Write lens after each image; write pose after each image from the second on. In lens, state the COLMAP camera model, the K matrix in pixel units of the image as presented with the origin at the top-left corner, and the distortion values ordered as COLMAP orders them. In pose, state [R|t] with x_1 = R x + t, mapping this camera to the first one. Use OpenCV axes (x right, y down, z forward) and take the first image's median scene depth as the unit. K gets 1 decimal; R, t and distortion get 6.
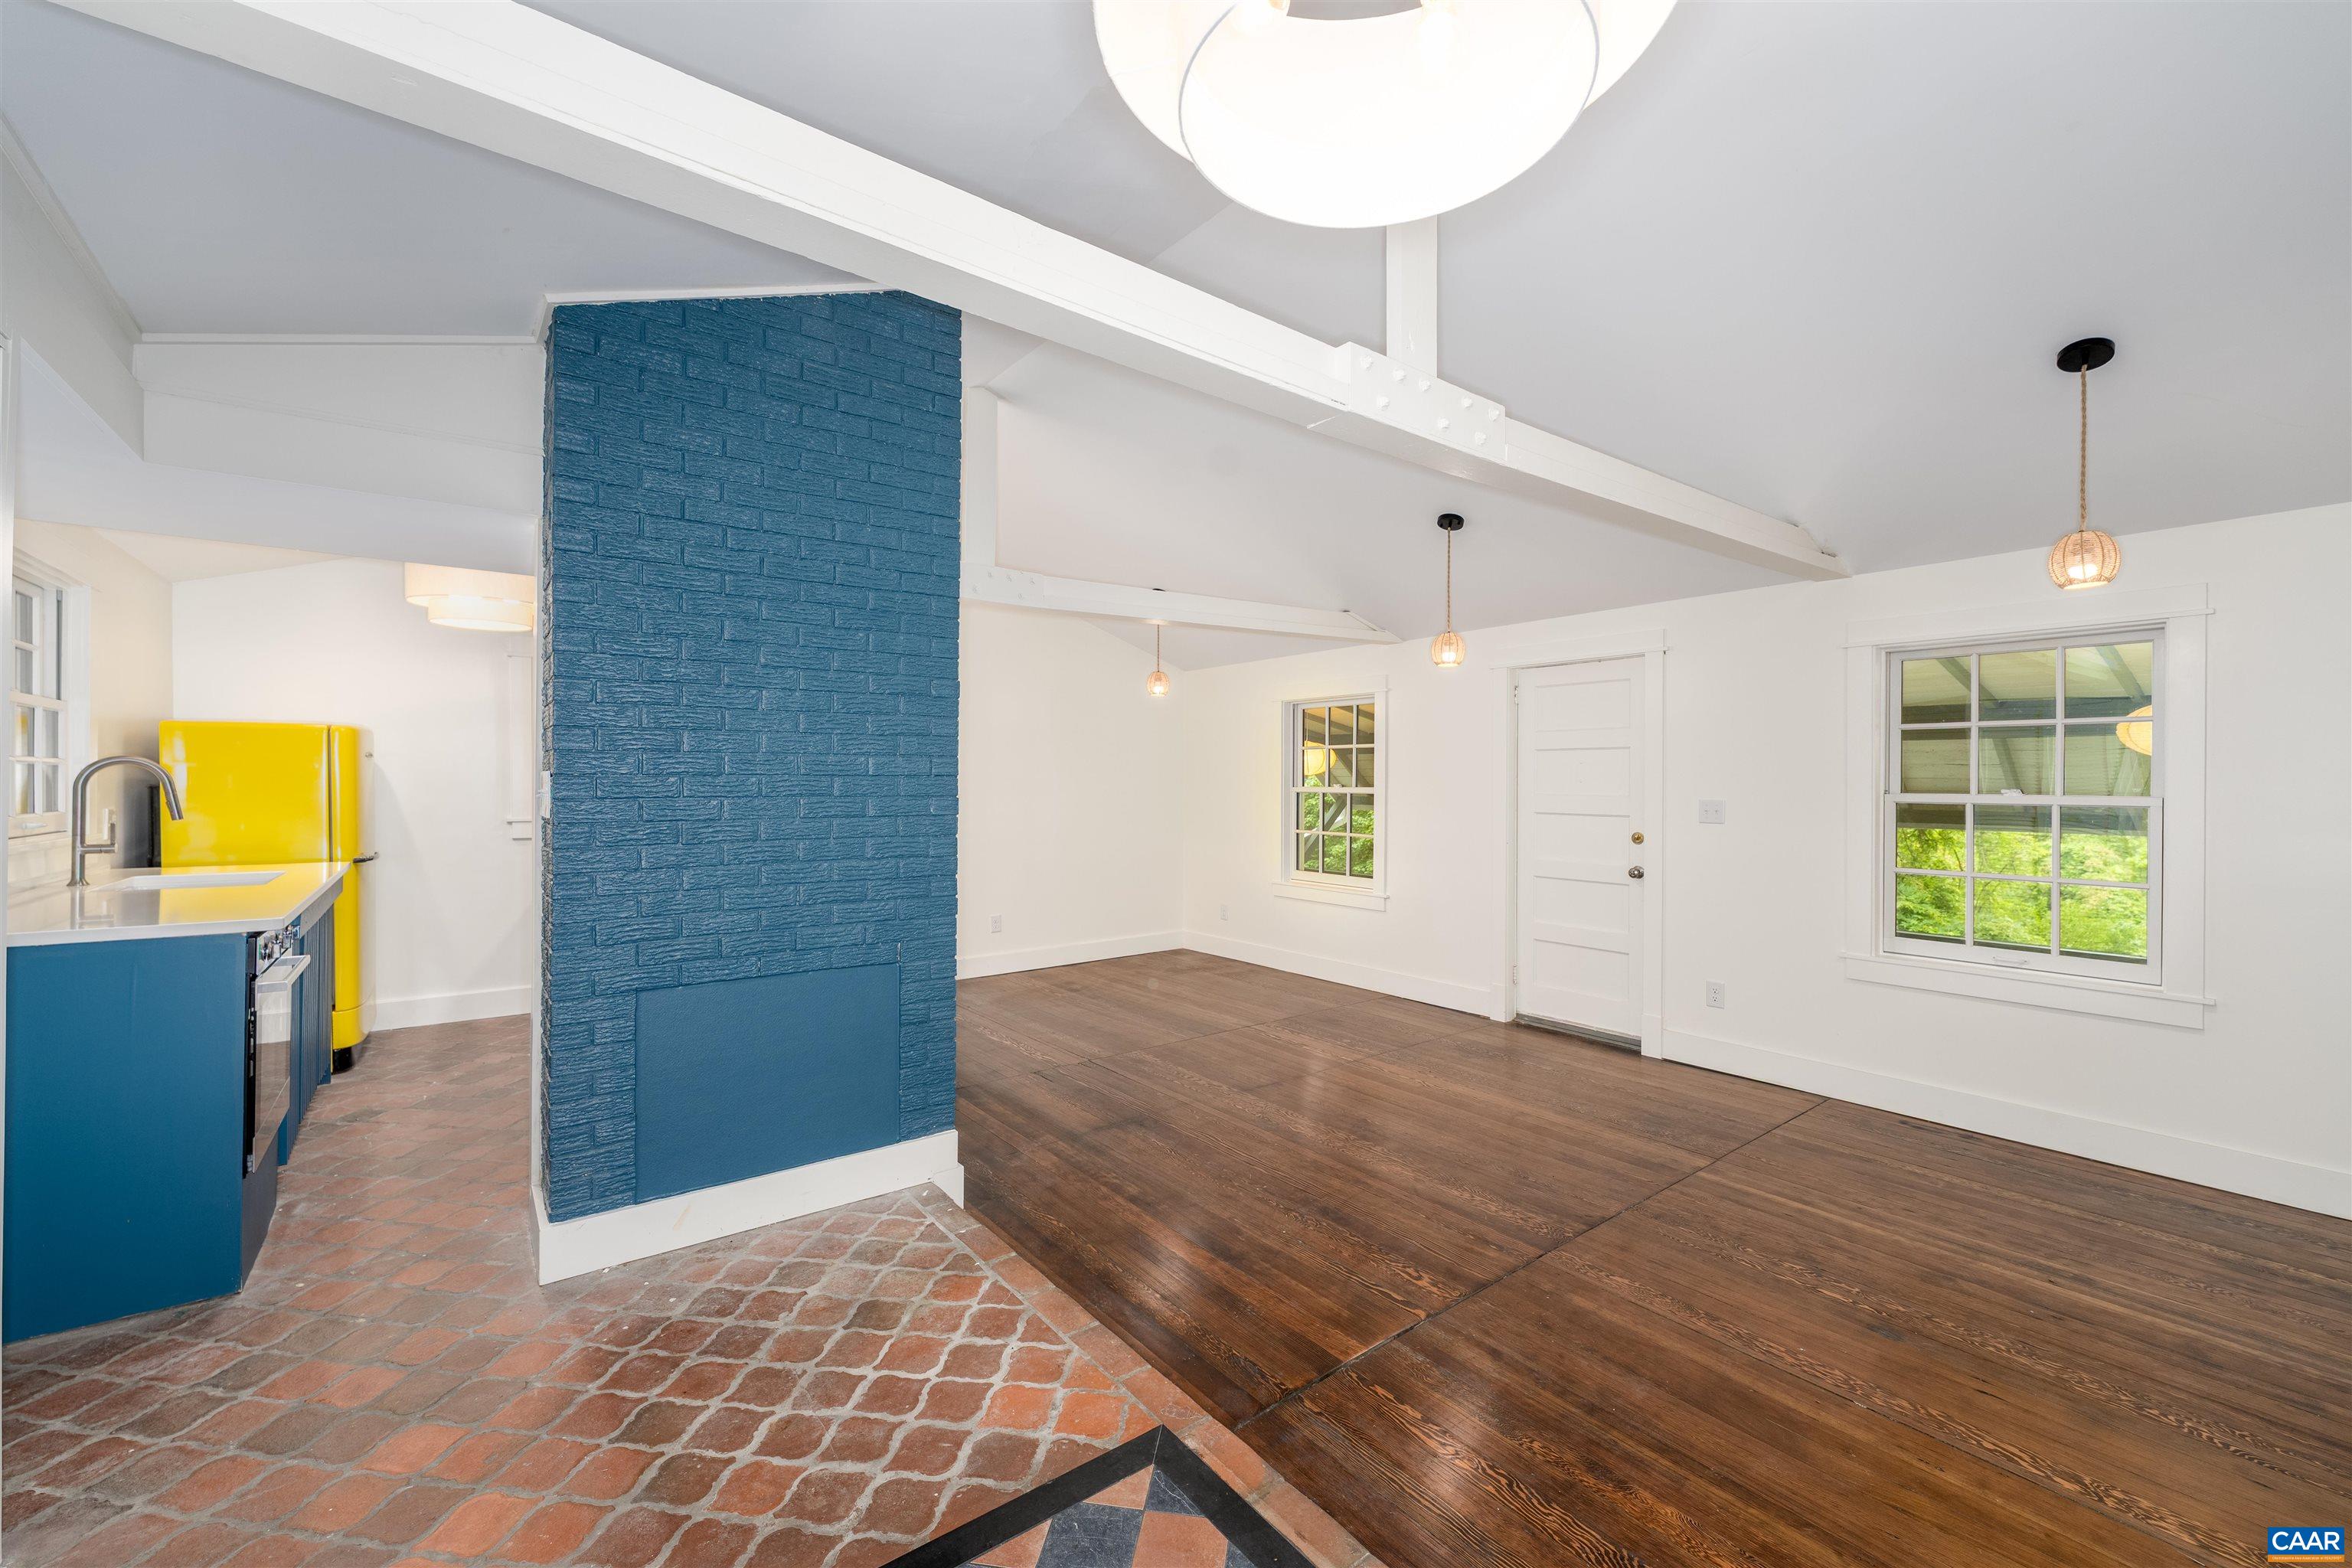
lens RADIAL K [[943.5, 0, 1178.5], [0, 943.5, 778.8], [0, 0, 1]] dist [-0.000728, -0.000381]
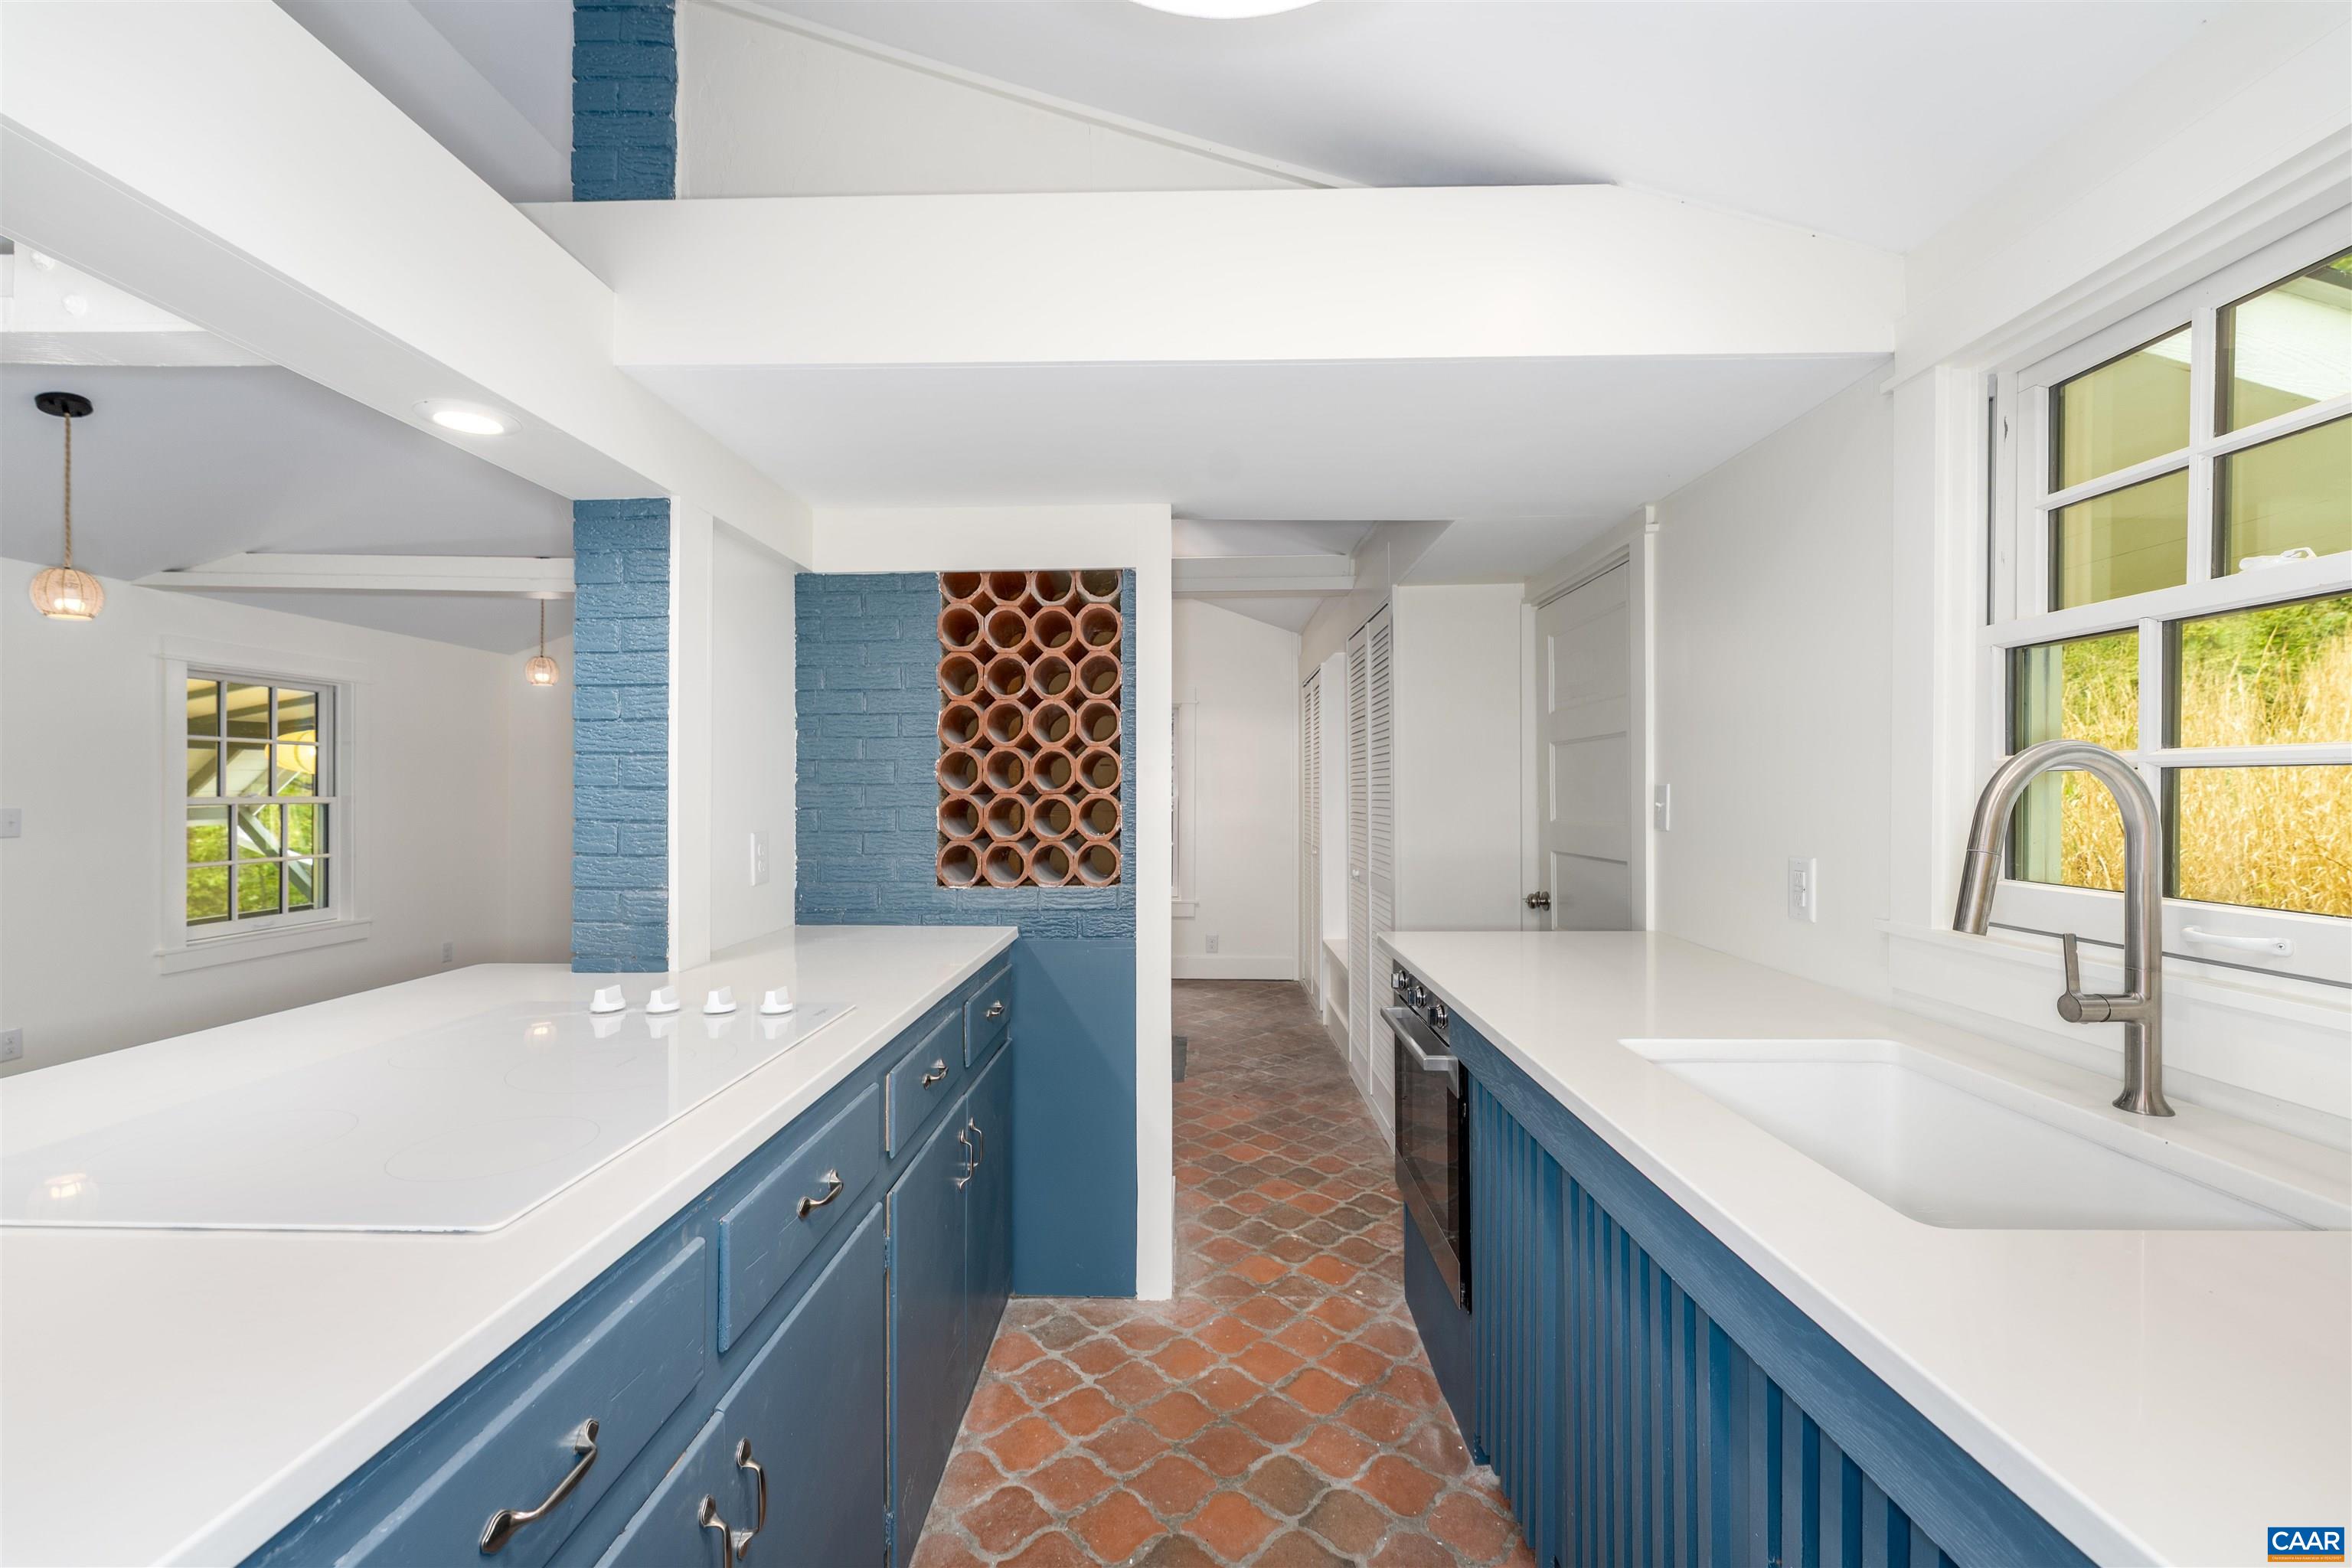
lens RADIAL K [[935.4, 0, 1172.7], [0, 935.4, 791.4], [0, 0, 1]] dist [-0.000296, -0.000292]
pose [[-0.780024, -0.007602, 0.625703, -1.036101], [-0.006107, 0.999971, 0.004537, -0.003765], [-0.625720, -0.000283, -0.780048, 1.412197]]
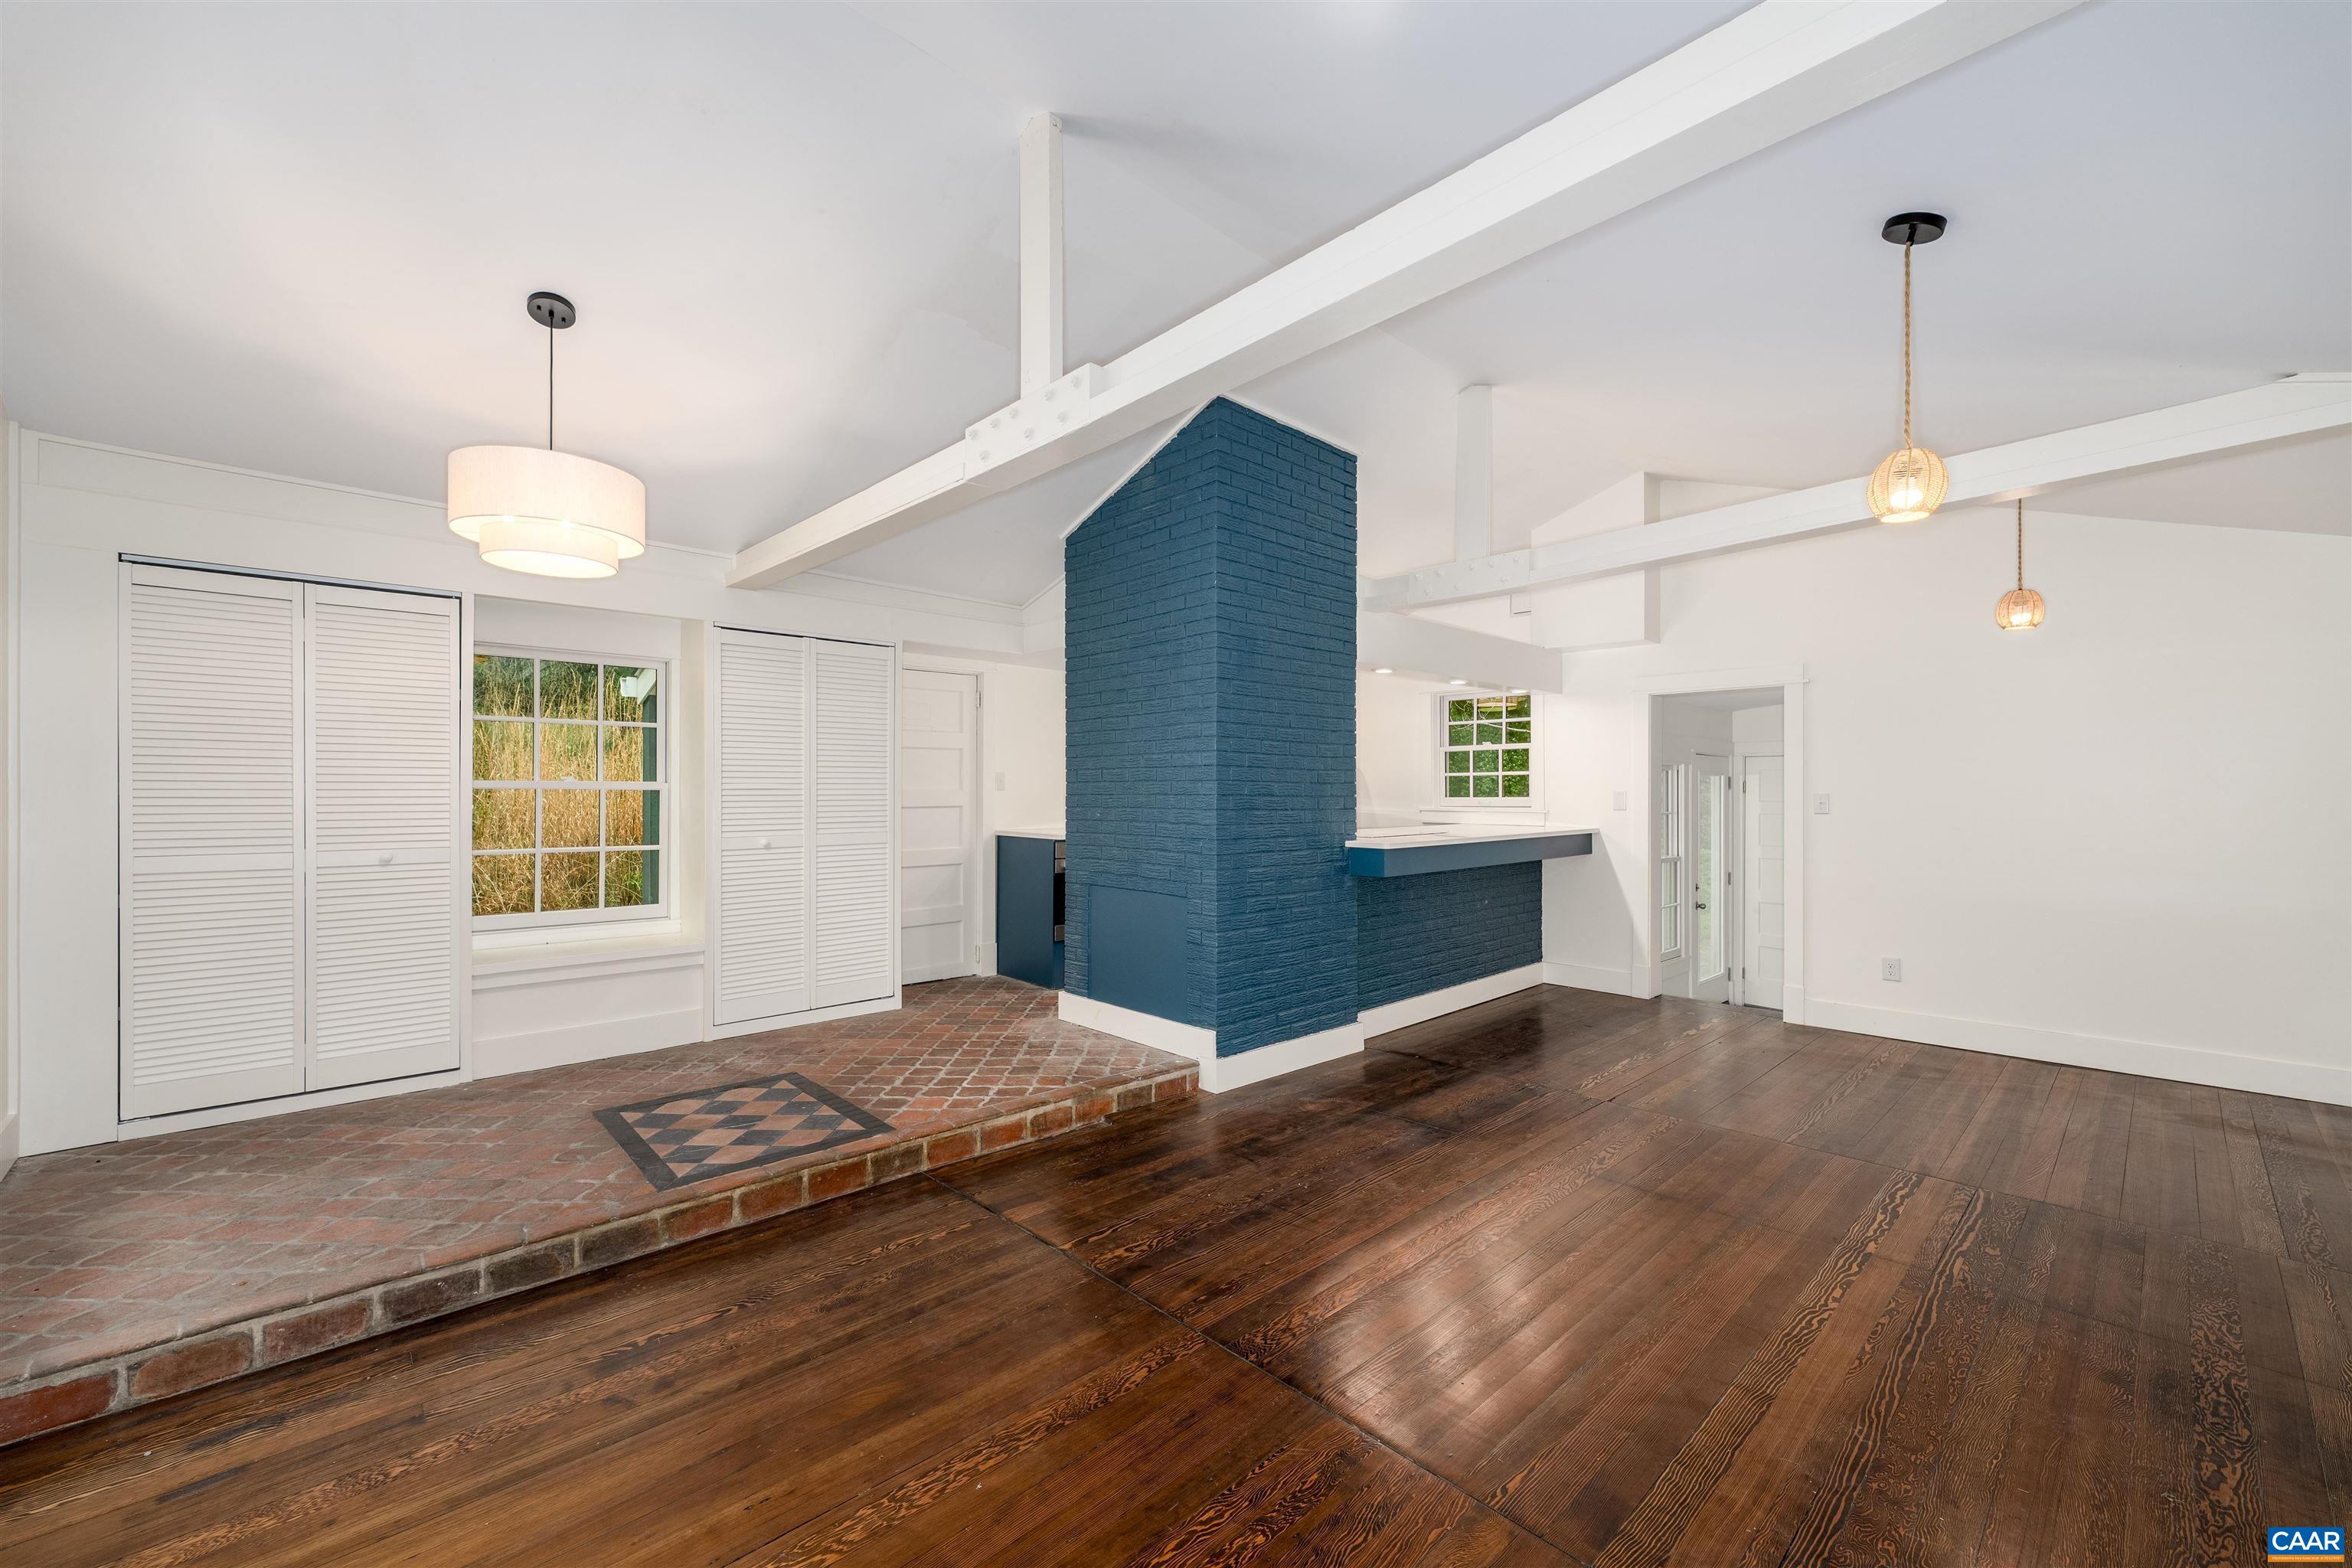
lens RADIAL K [[935.4, 0, 1172.7], [0, 935.4, 791.4], [0, 0, 1]] dist [-0.000296, -0.000292]
pose [[0.097730, -0.005247, -0.995199, 1.020463], [0.000105, 0.999986, -0.005262, 0.038800], [0.995213, 0.000410, 0.097730, 0.775526]]
